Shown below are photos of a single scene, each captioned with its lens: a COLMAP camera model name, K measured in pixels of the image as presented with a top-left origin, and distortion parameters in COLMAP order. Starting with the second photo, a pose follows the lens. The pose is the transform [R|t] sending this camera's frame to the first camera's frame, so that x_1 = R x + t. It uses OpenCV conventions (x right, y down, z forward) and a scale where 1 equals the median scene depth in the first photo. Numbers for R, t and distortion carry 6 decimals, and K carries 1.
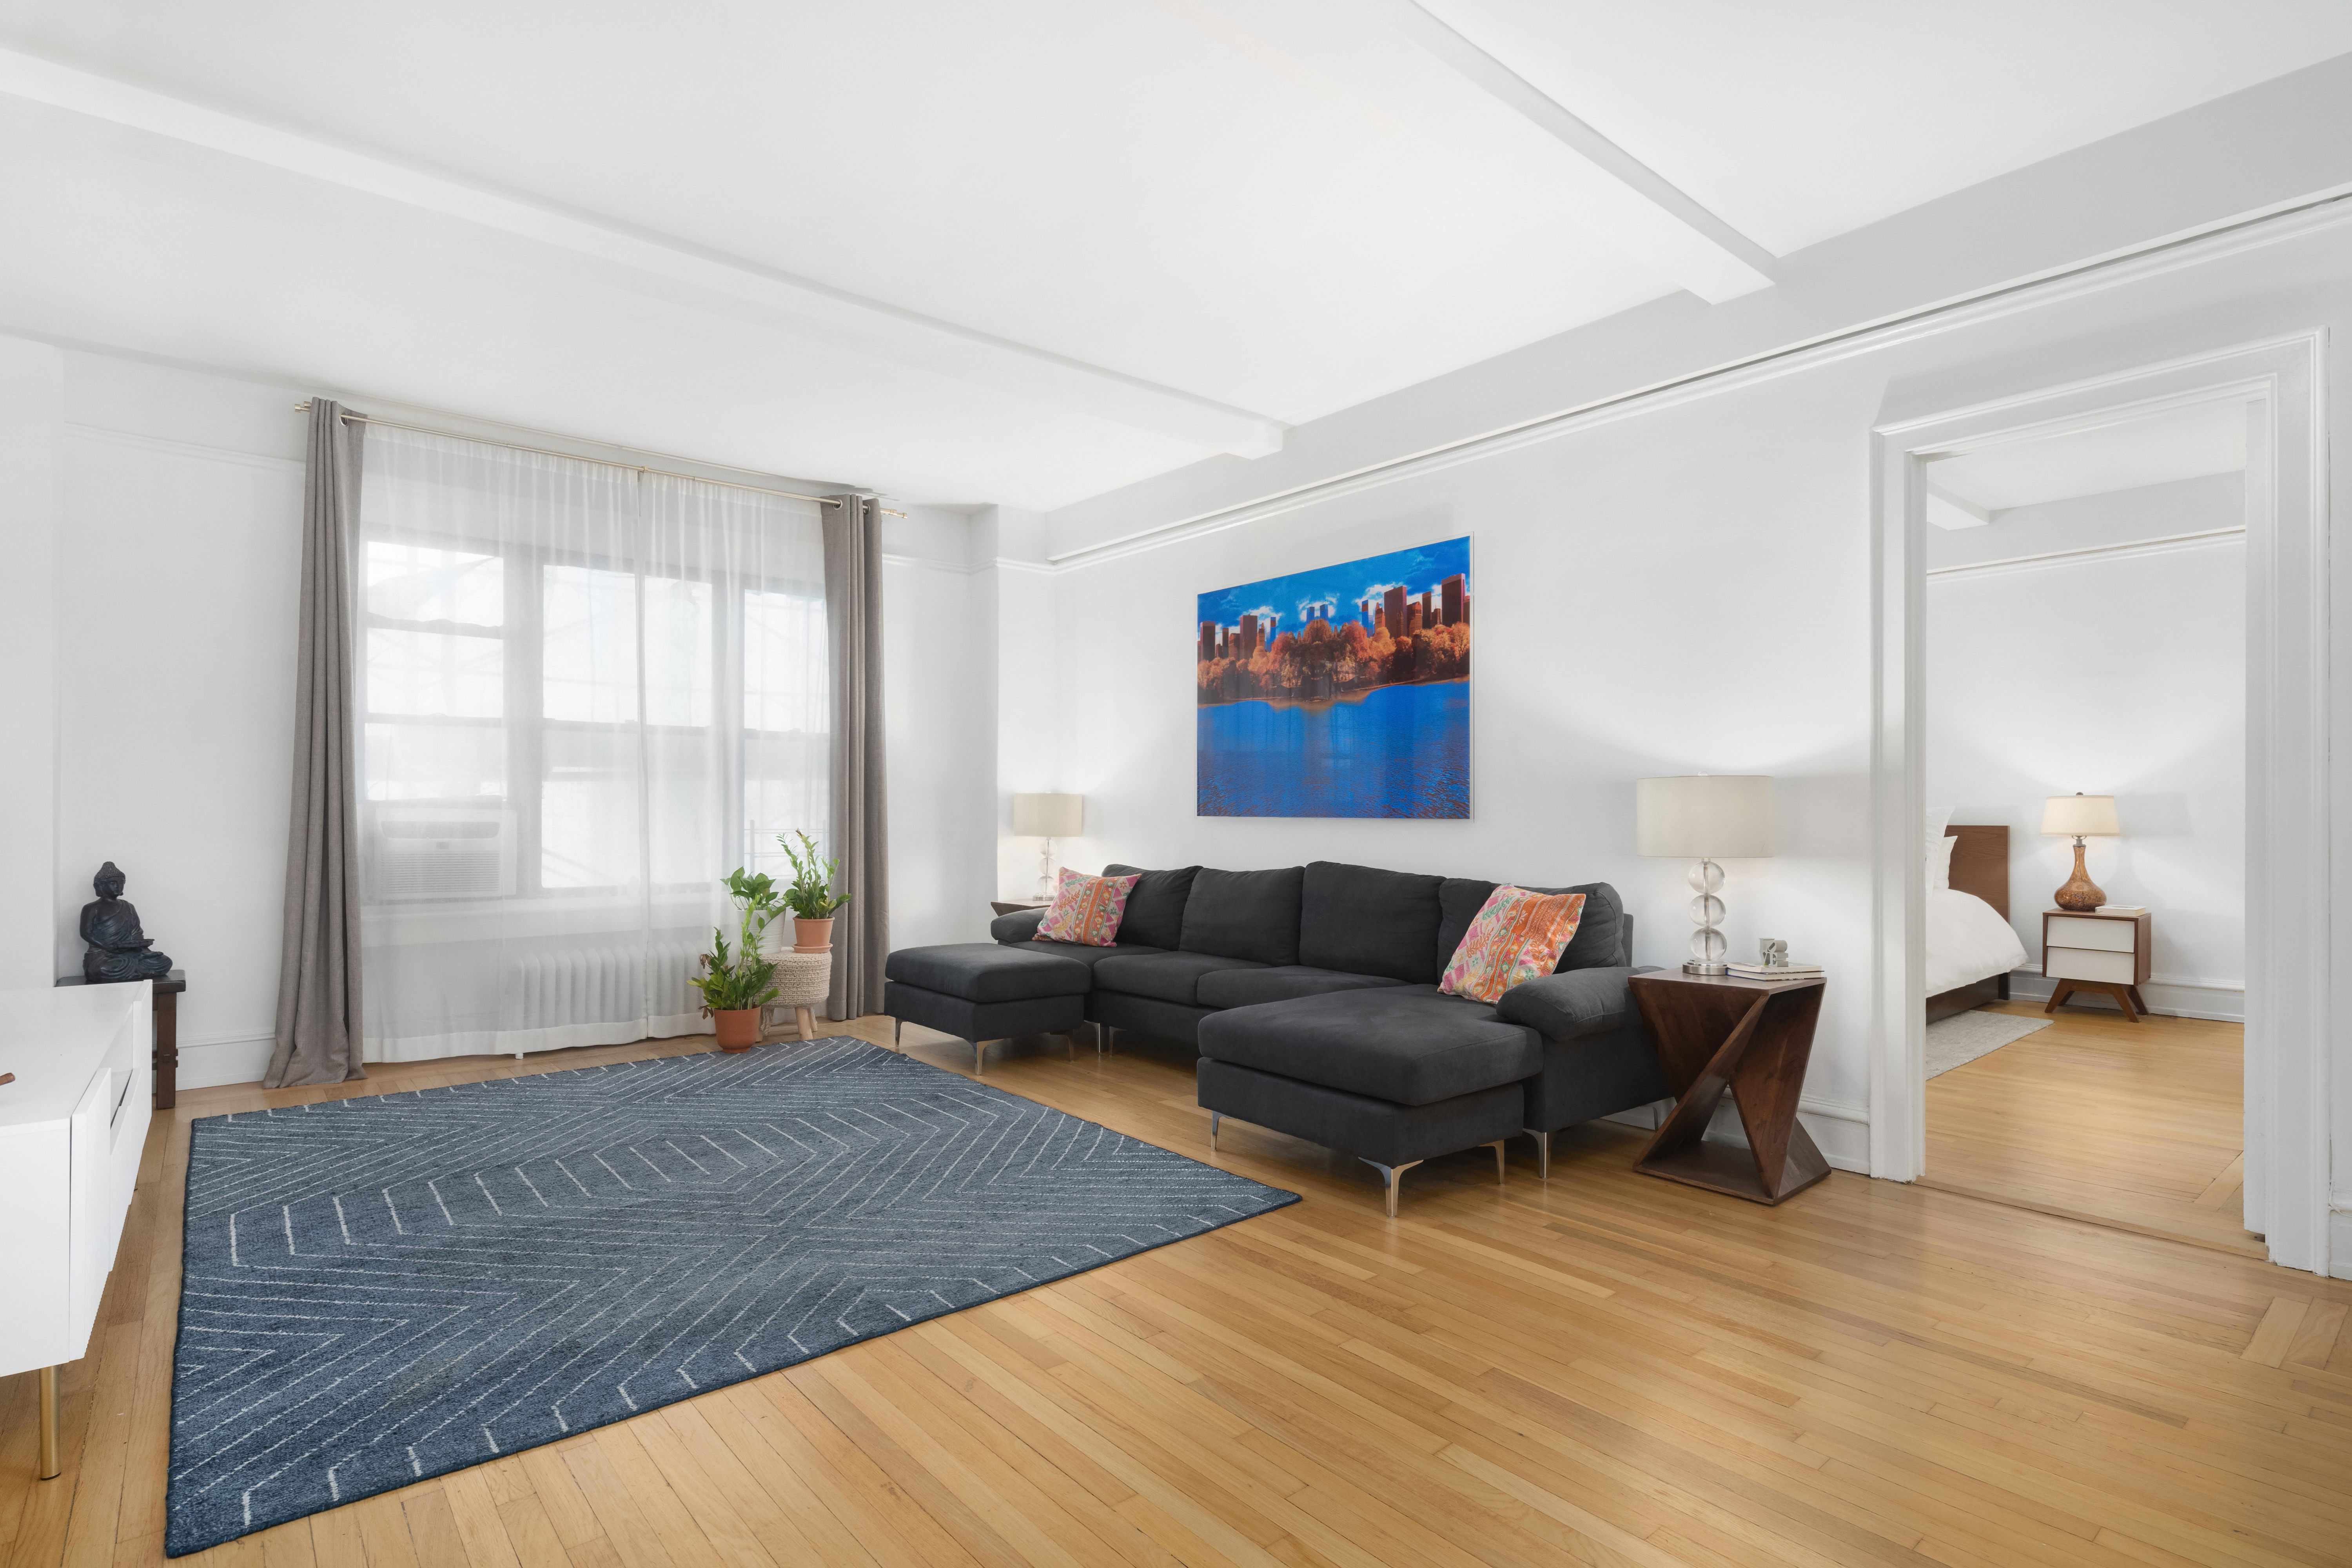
lens RADIAL K [[1154.4, 0, 1167.4], [0, 1154.4, 785.4], [0, 0, 1]] dist [0.000554, 0.000156]
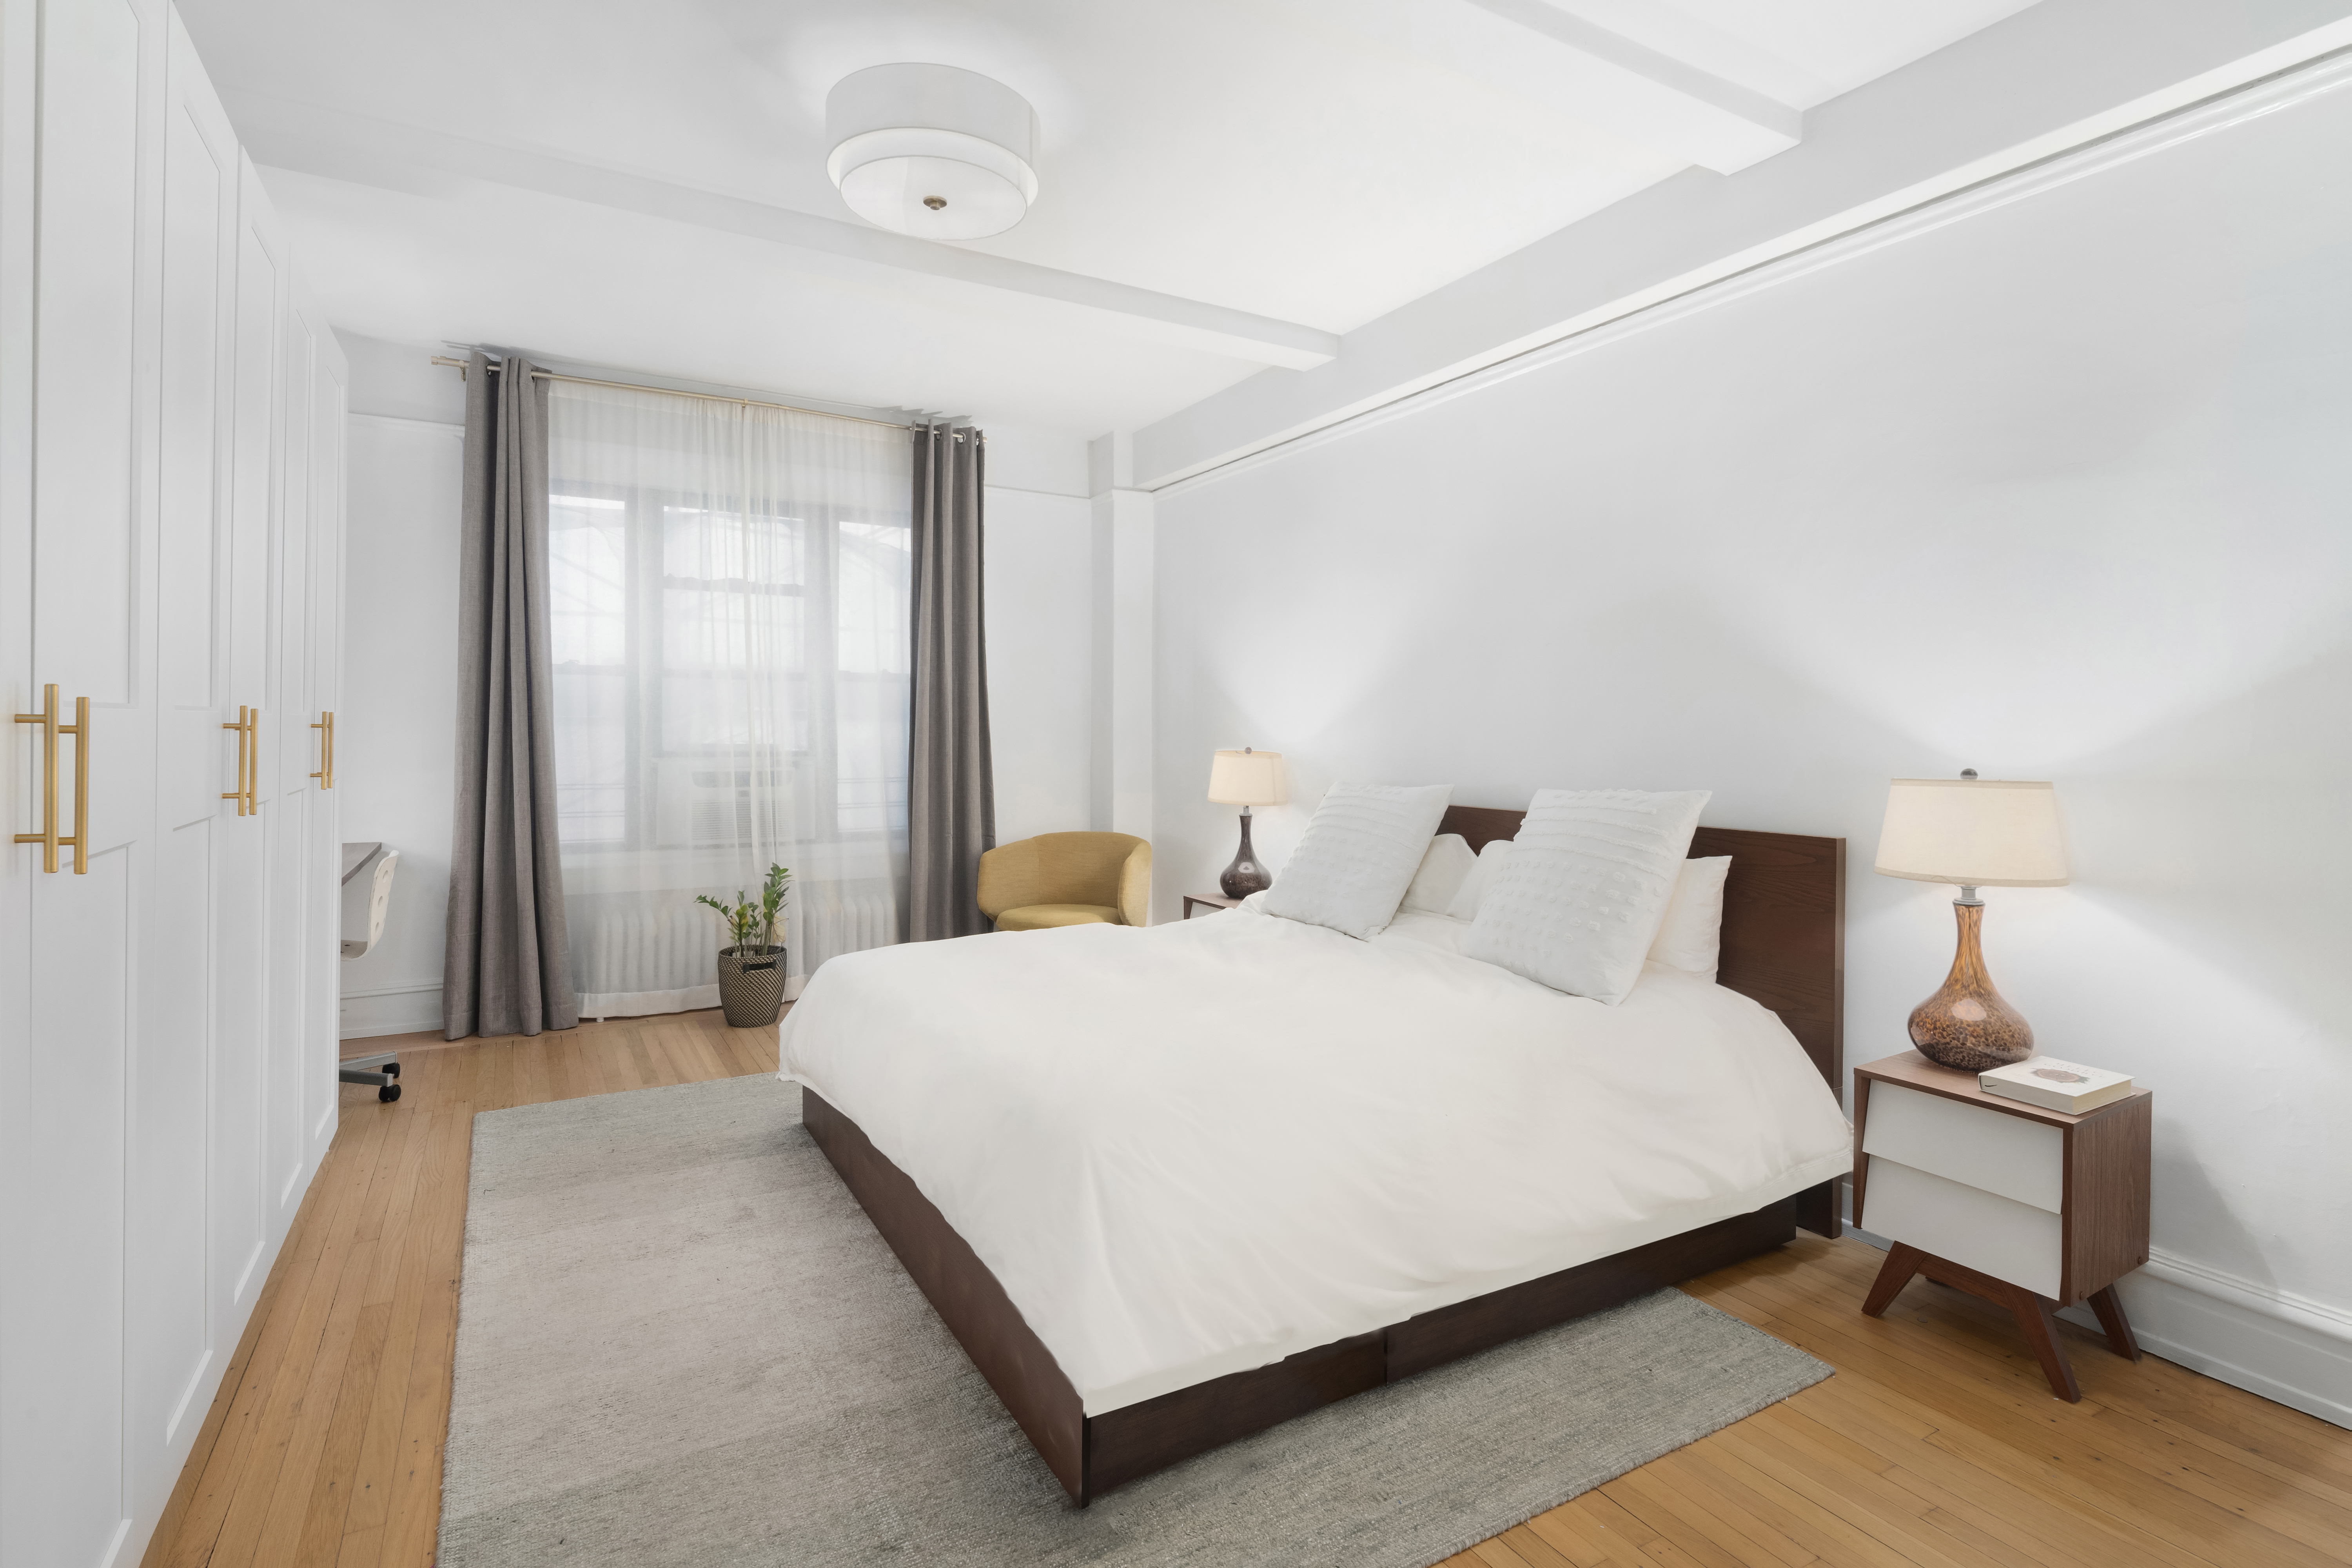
lens RADIAL K [[1200.8, 0, 1181.9], [0, 1200.8, 739.7], [0, 0, 1]] dist [0.002508, 0.000551]
pose [[0.983366, 0.006433, -0.181519, 0.561406], [-0.006145, 0.999979, 0.002154, -0.003173], [0.181529, -0.001003, 0.983385, 0.510485]]
